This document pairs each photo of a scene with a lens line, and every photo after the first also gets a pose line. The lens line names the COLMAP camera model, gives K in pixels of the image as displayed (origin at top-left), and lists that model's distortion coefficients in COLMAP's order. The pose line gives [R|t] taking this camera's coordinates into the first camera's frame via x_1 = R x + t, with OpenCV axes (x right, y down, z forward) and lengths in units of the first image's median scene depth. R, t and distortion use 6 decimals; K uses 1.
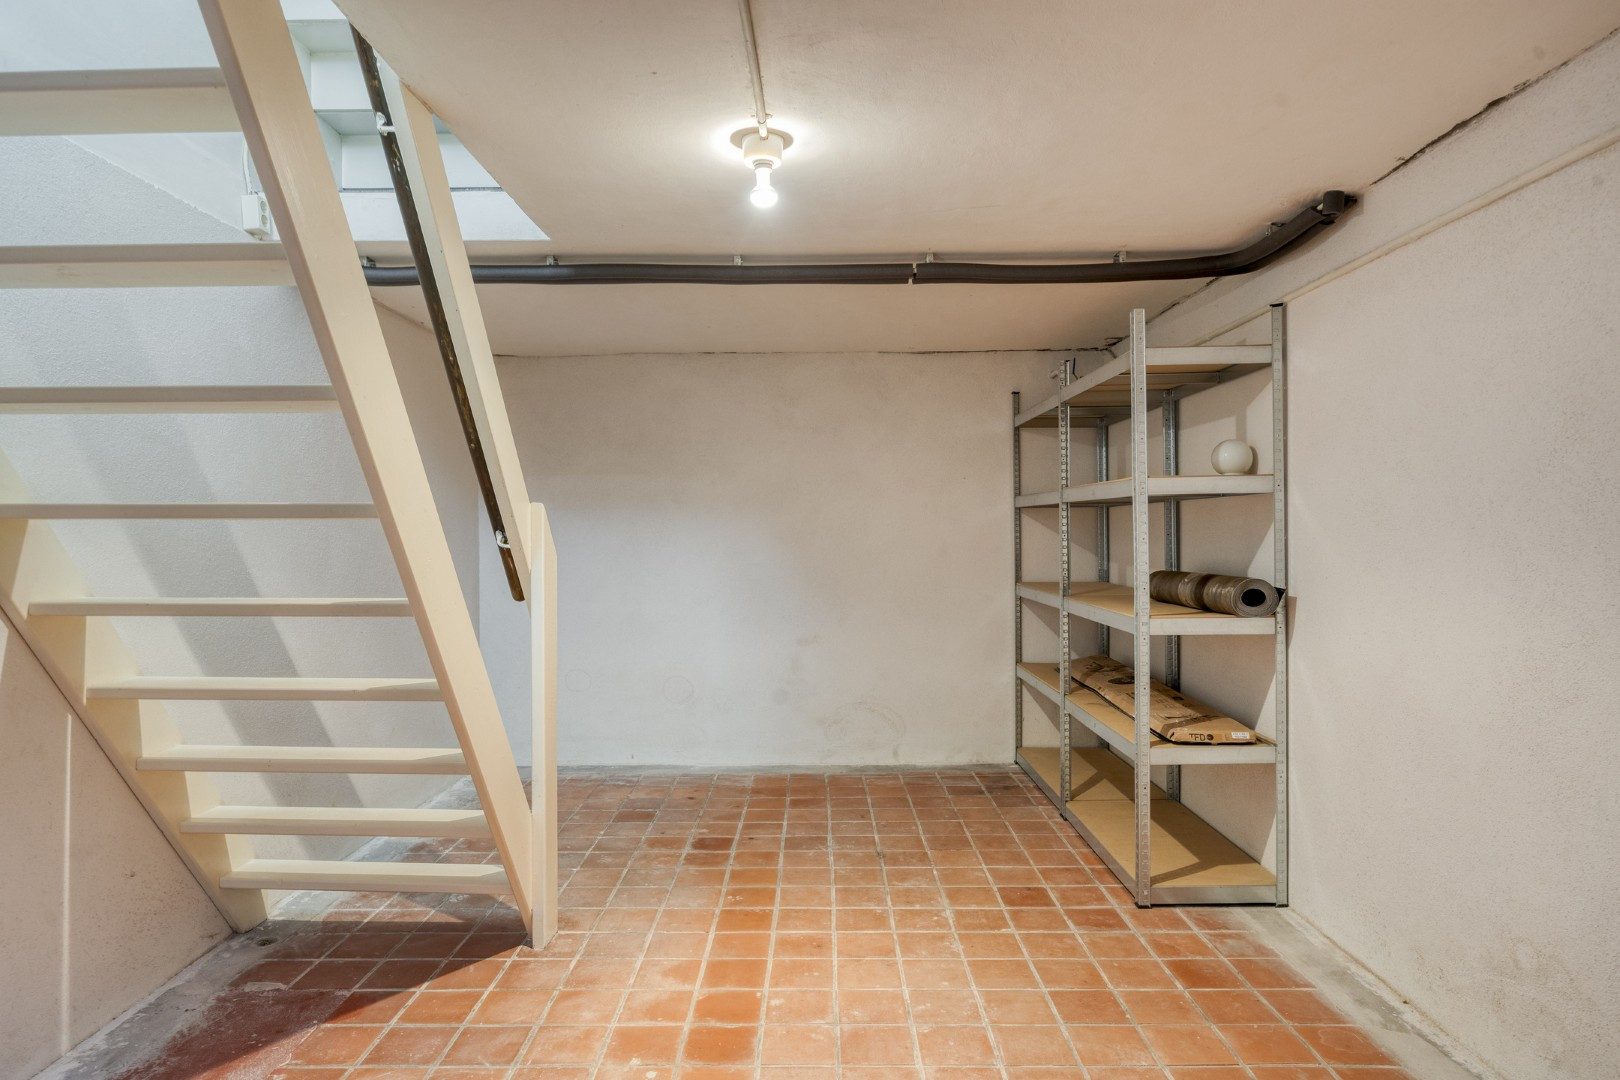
lens RADIAL K [[945.6, 0, 806.7], [0, 945.6, 529.4], [0, 0, 1]] dist [-0.003874, -0.001312]
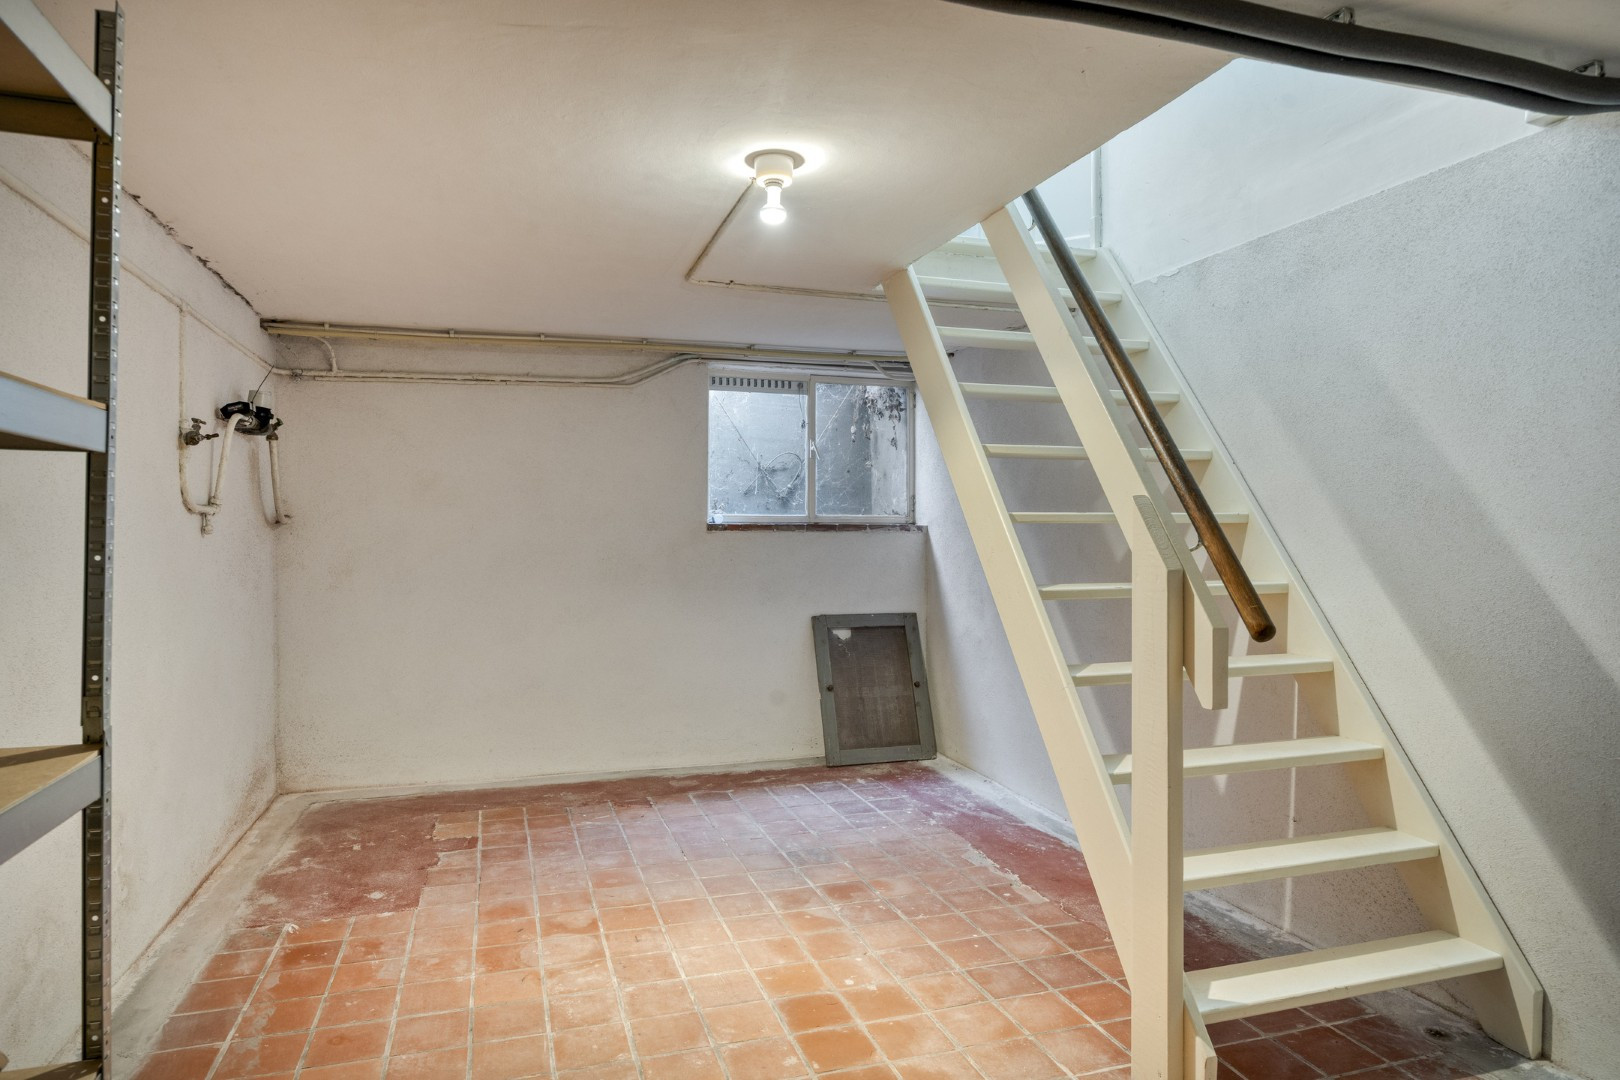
lens RADIAL K [[945.6, 0, 805.8], [0, 945.6, 542.5], [0, 0, 1]] dist [-0.003874, -0.001312]
pose [[-0.946562, 0.006899, -0.322448, 0.253125], [0.003391, 0.999929, 0.011438, 0.000612], [0.322504, 0.009733, -0.946518, 1.956347]]
